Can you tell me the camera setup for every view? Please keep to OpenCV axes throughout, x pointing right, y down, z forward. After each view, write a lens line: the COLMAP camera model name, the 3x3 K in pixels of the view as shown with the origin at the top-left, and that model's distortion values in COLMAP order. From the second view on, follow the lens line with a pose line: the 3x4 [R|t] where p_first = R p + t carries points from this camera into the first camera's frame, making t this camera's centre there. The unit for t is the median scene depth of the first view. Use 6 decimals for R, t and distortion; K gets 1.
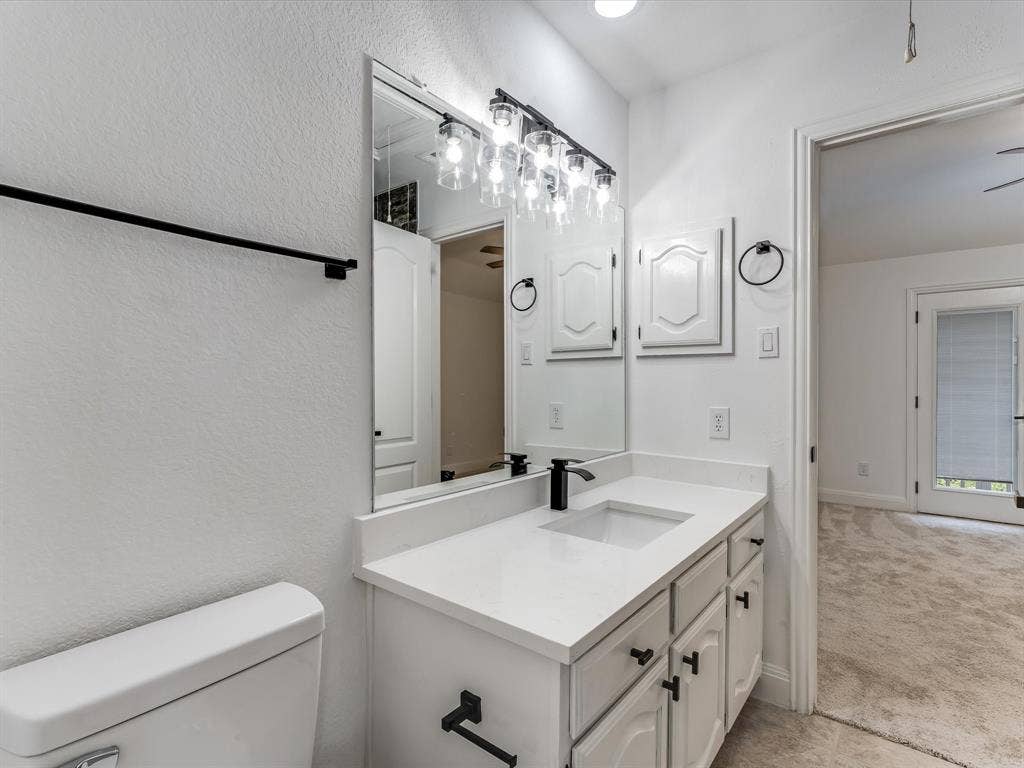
lens RADIAL K [[512.9, 0, 512.0], [0, 512.9, 384.0], [0, 0, 1]] dist [0.001150, 0.001063]
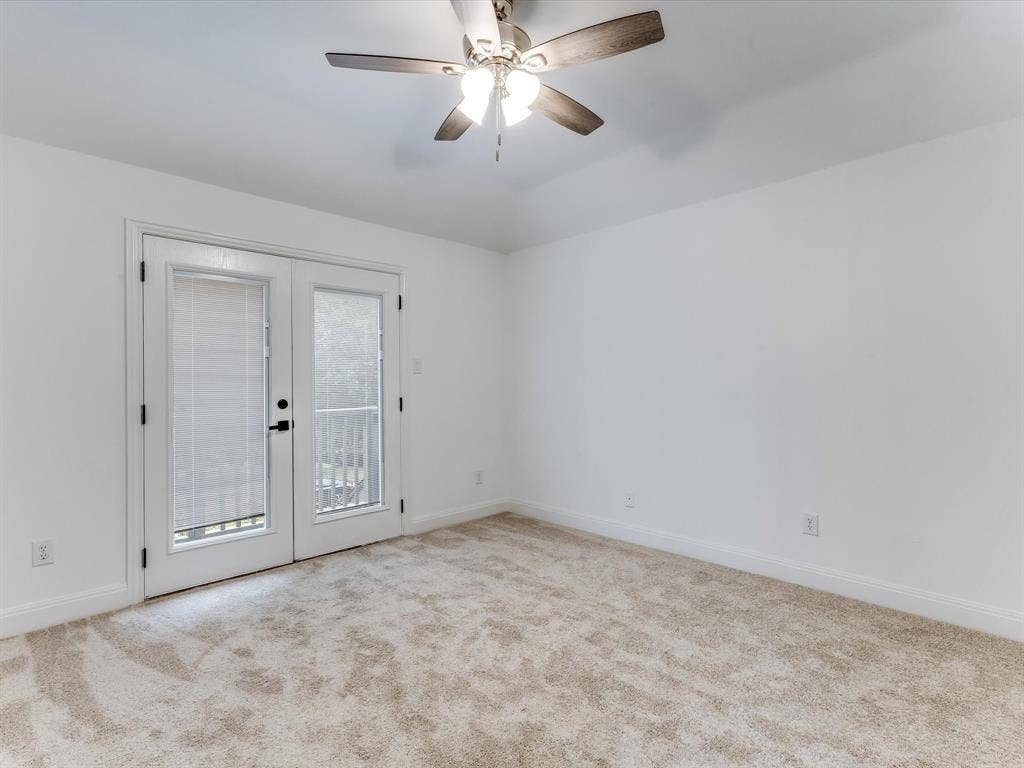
lens RADIAL K [[512.9, 0, 512.0], [0, 512.9, 384.0], [0, 0, 1]] dist [0.001150, 0.001063]
pose [[0.134487, -0.002996, 0.990911, 0.280629], [0.006477, 0.999977, 0.002144, 0.001772], [-0.990894, 0.006130, 0.134503, 0.540657]]
